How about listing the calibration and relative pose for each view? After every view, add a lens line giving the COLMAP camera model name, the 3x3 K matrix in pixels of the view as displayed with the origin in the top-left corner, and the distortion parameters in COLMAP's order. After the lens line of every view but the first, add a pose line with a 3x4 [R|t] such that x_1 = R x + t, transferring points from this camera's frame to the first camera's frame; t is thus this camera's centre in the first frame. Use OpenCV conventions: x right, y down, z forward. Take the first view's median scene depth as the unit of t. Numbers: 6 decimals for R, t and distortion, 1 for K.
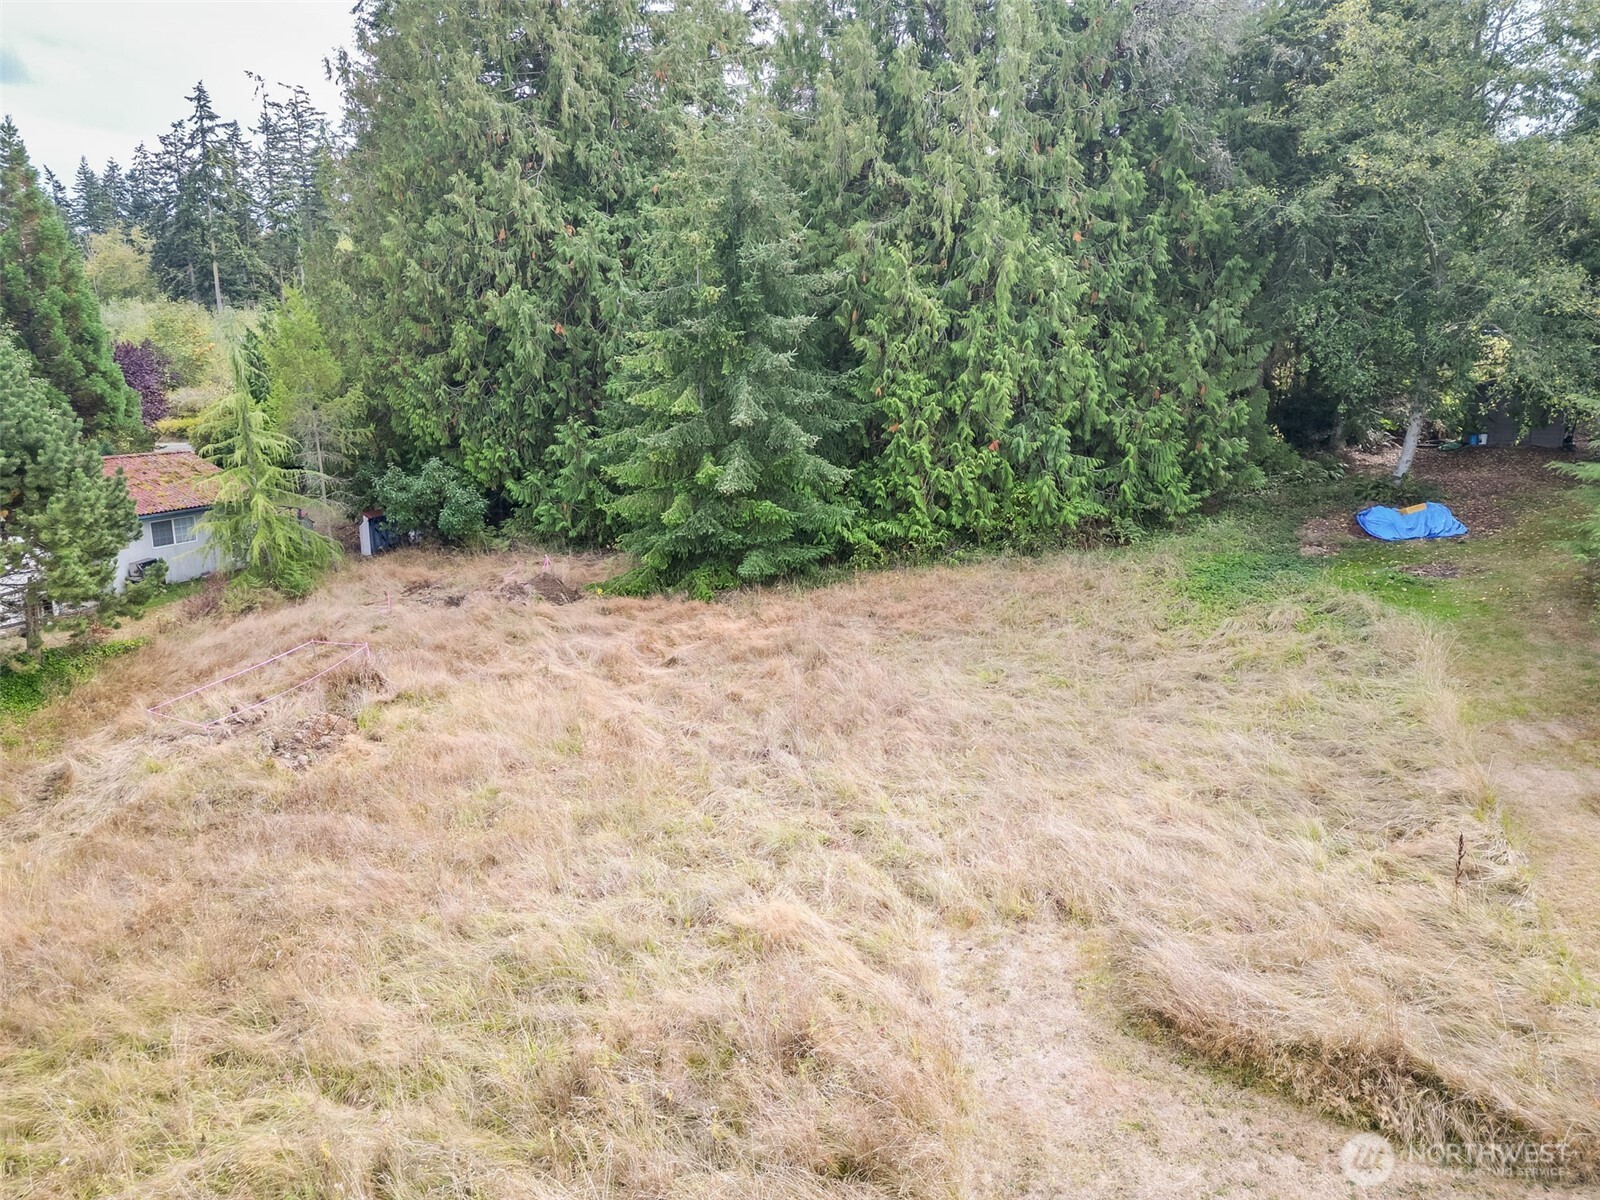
lens RADIAL K [[1118.1, 0, 800.0], [0, 1118.1, 600.0], [0, 0, 1]] dist [0.072735, -0.068205]
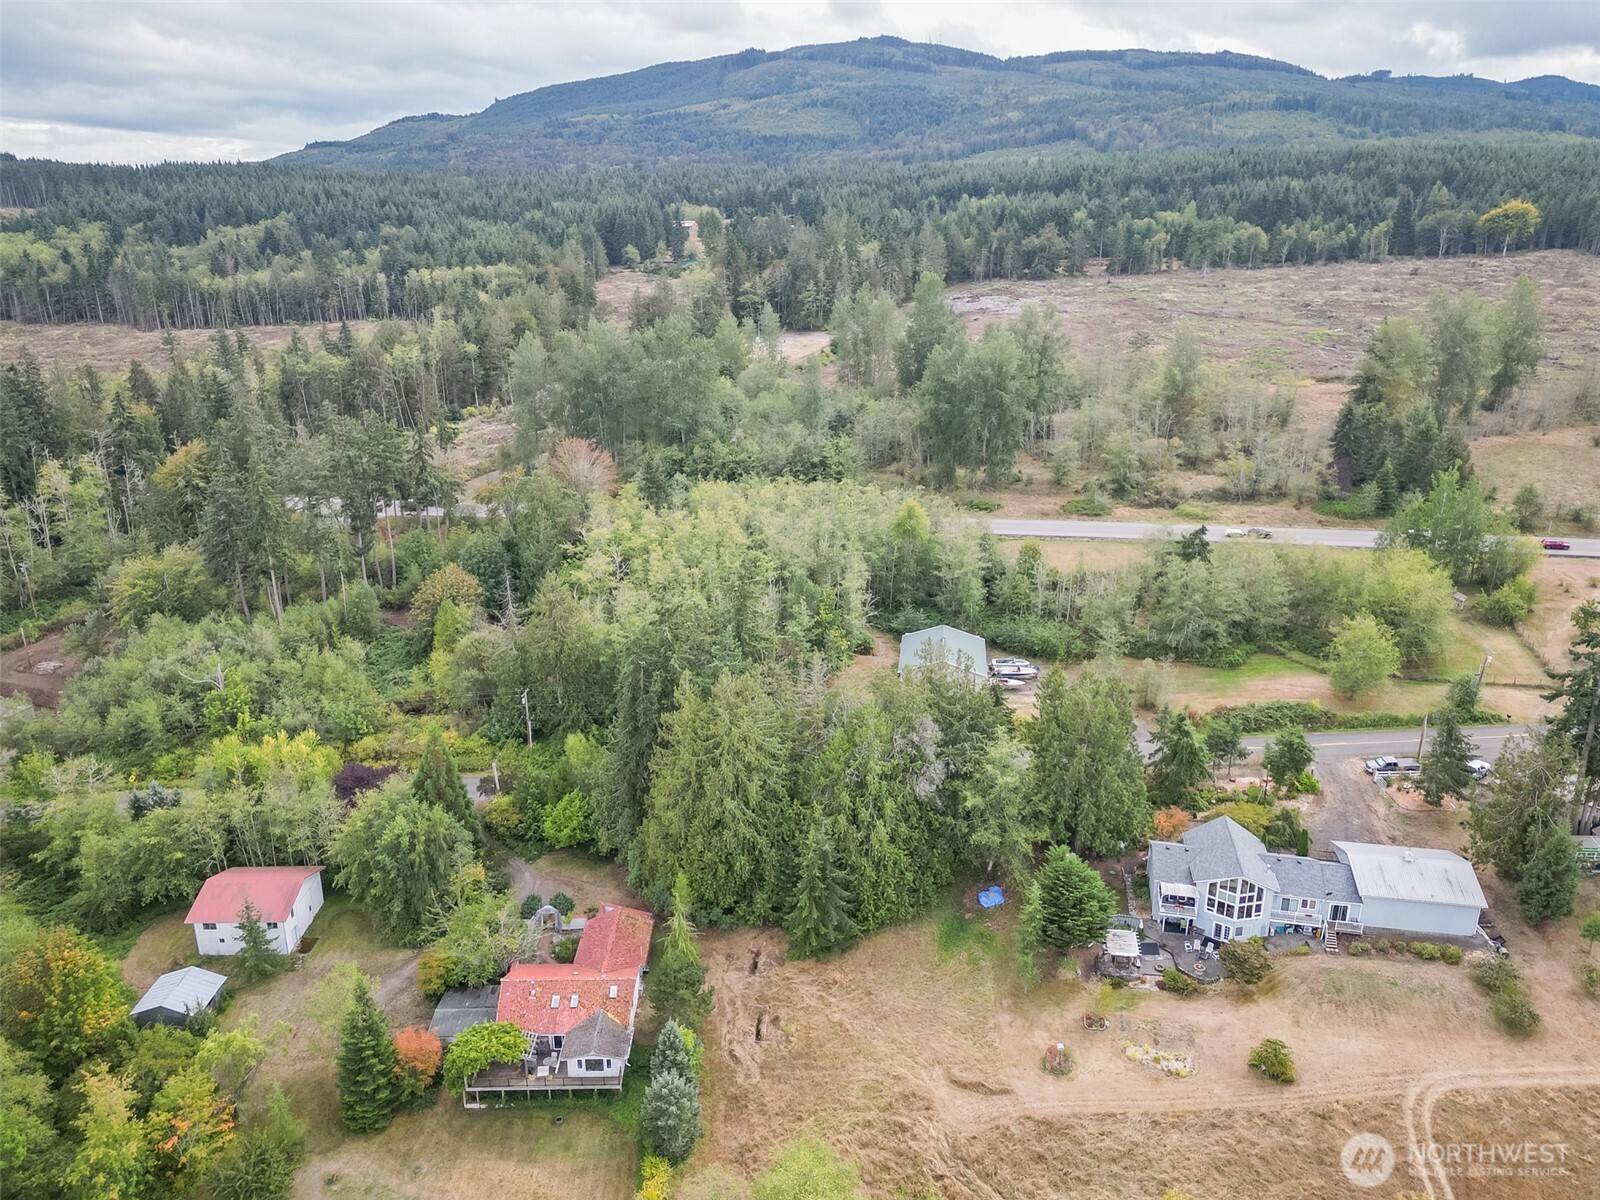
lens RADIAL K [[1119.3, 0, 800.0], [0, 1119.3, 600.0], [0, 0, 1]] dist [0.045770, 0.000040]
pose [[0.958813, -0.092847, 0.268433, -1.051295], [0.059426, 0.989723, 0.130067, -1.683446], [-0.277751, -0.108759, 0.954477, -2.444559]]
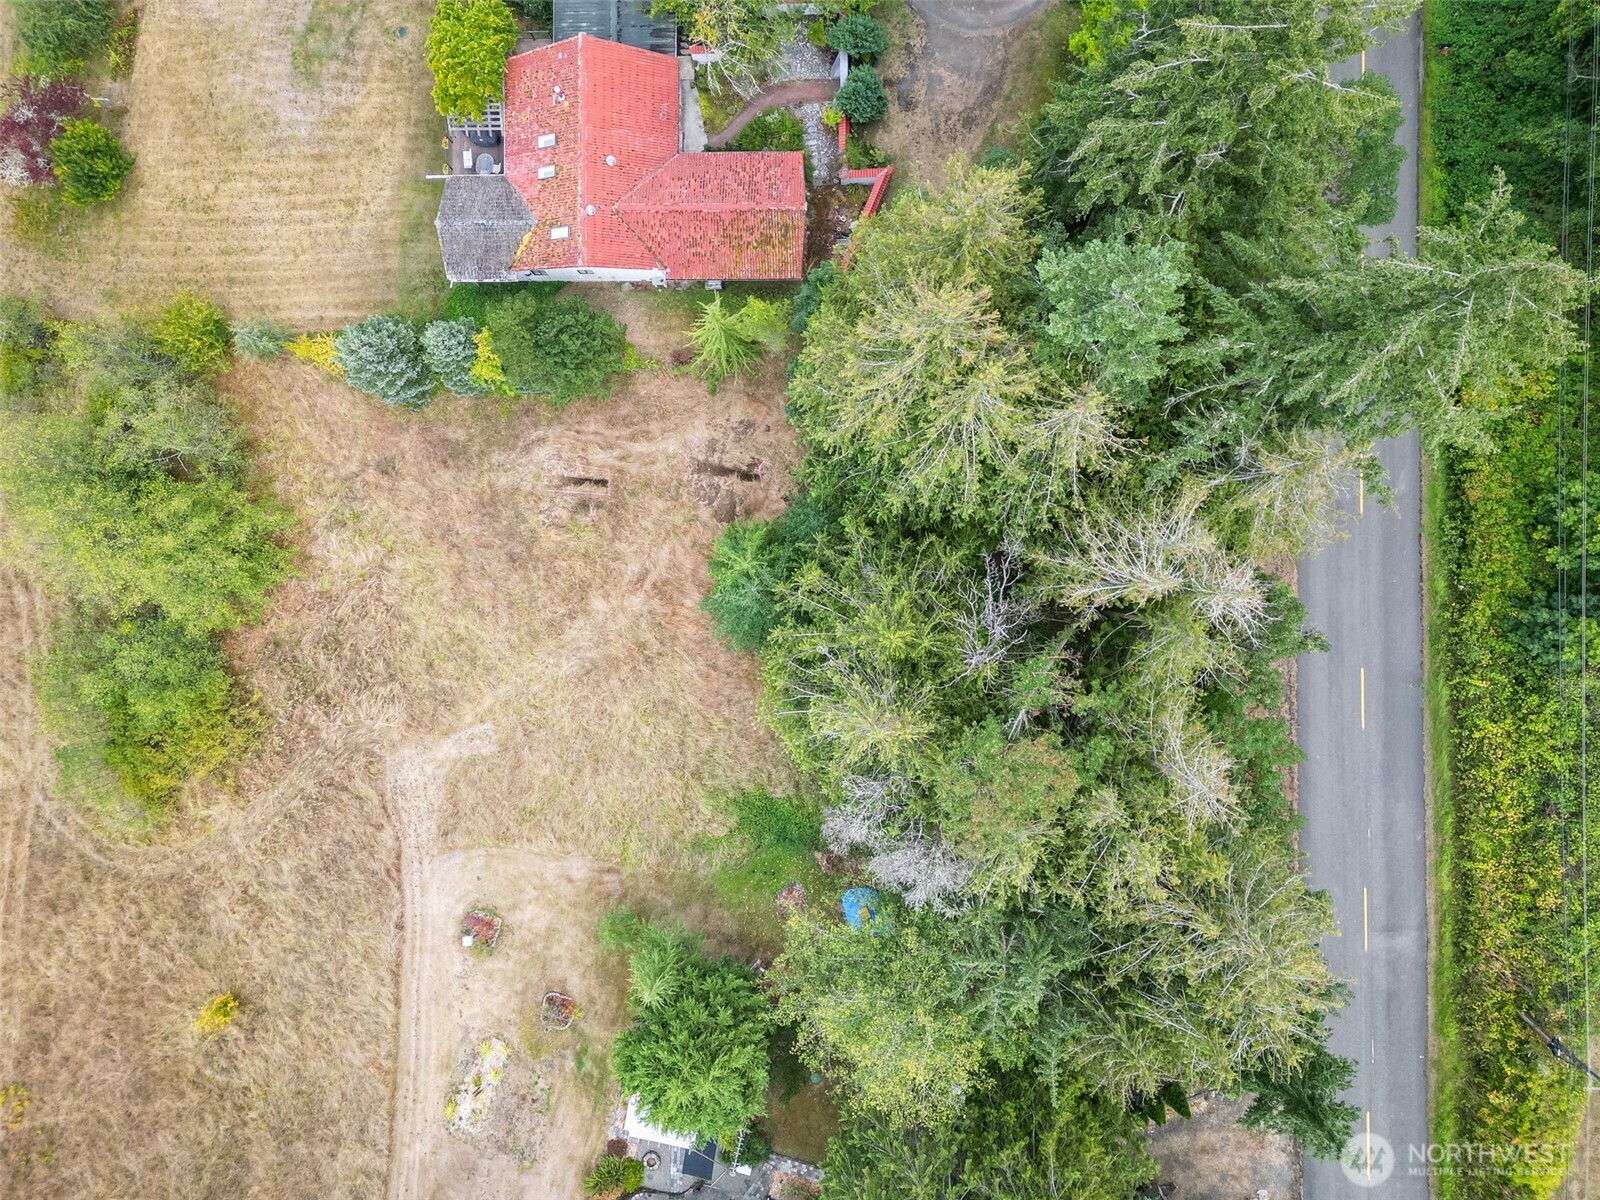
lens RADIAL K [[1118.1, 0, 800.0], [0, 1118.1, 600.0], [0, 0, 1]] dist [0.072735, -0.068205]
pose [[0.259703, 0.965687, 0.001637, -0.027429], [-0.154685, 0.039926, 0.987157, -2.163633], [0.953219, -0.256621, 0.159747, 0.767134]]
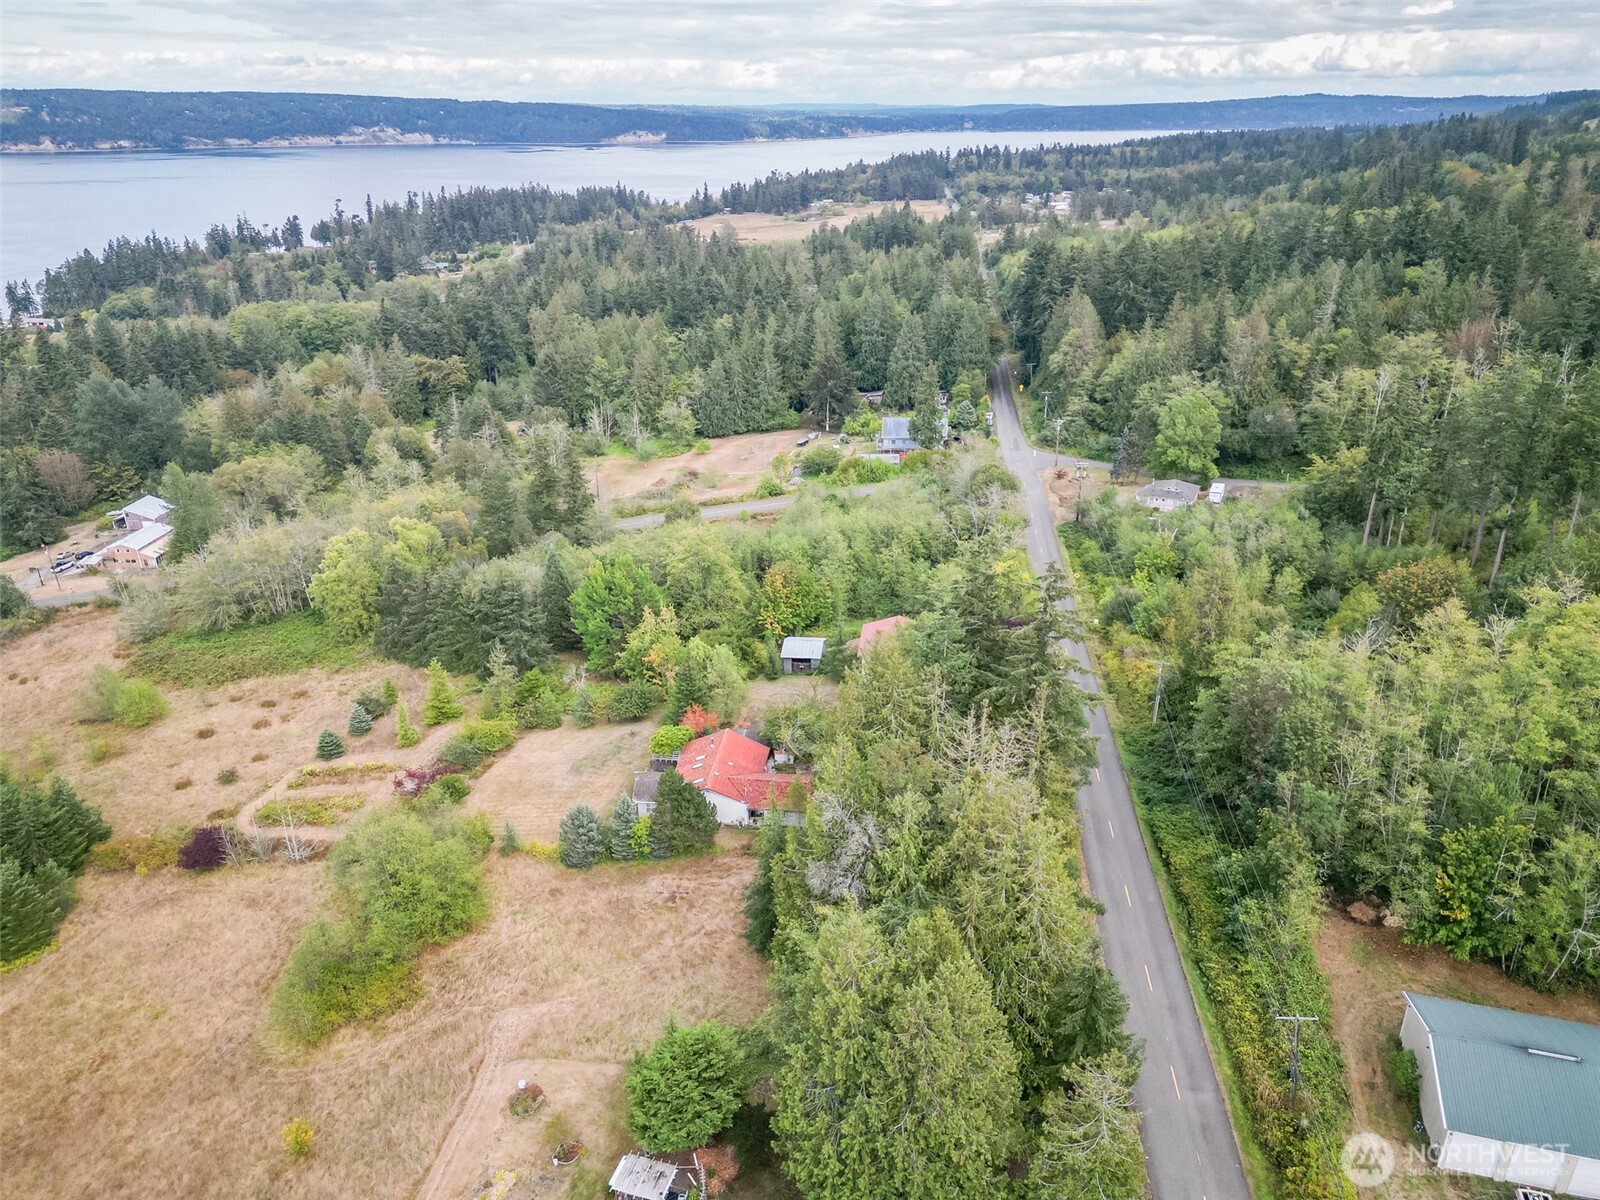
lens RADIAL K [[1118.1, 0, 800.0], [0, 1118.1, 600.0], [0, 0, 1]] dist [0.072735, -0.068205]
pose [[0.151713, 0.405705, -0.901325, 2.630962], [-0.207461, 0.904638, 0.372276, -2.247976], [0.966407, 0.130511, 0.221413, 0.230237]]
